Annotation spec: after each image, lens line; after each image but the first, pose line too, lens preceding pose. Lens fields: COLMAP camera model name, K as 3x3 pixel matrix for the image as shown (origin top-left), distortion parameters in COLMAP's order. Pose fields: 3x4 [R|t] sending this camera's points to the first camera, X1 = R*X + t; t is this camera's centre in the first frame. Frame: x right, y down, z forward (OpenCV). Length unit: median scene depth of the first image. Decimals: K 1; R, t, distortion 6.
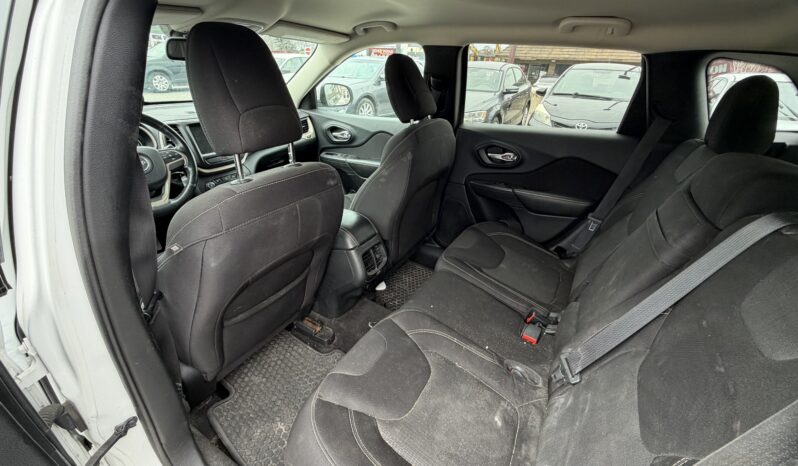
lens RADIAL K [[329.3, 0, 395.8], [0, 329.3, 235.2], [0, 0, 1]] dist [-0.000002, -0.000040]
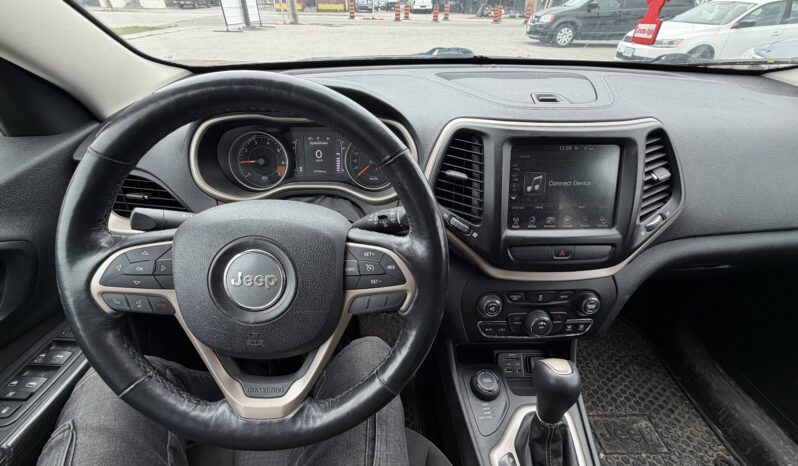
lens RADIAL K [[329.3, 0, 396.7], [0, 329.3, 234.7], [0, 0, 1]] dist [-0.000002, -0.000040]
pose [[0.545368, 0.457568, -0.702286, -0.403986], [-0.383563, 0.881217, 0.276289, -0.286151], [0.745288, 0.118692, 0.656093, 0.682828]]
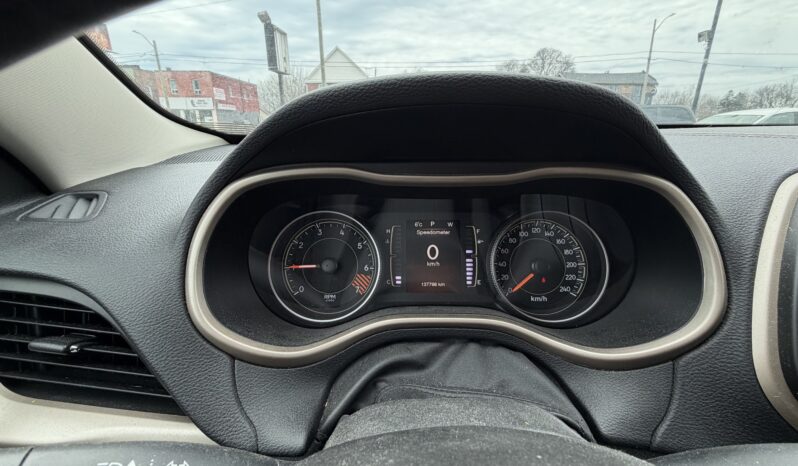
lens RADIAL K [[329.3, 0, 397.1], [0, 329.3, 235.5], [0, 0, 1]] dist [-0.000002, -0.000040]
pose [[0.504658, 0.228087, -0.832644, -0.625573], [-0.378575, 0.925259, 0.024006, -0.229889], [0.775887, 0.303104, 0.553288, 0.725090]]
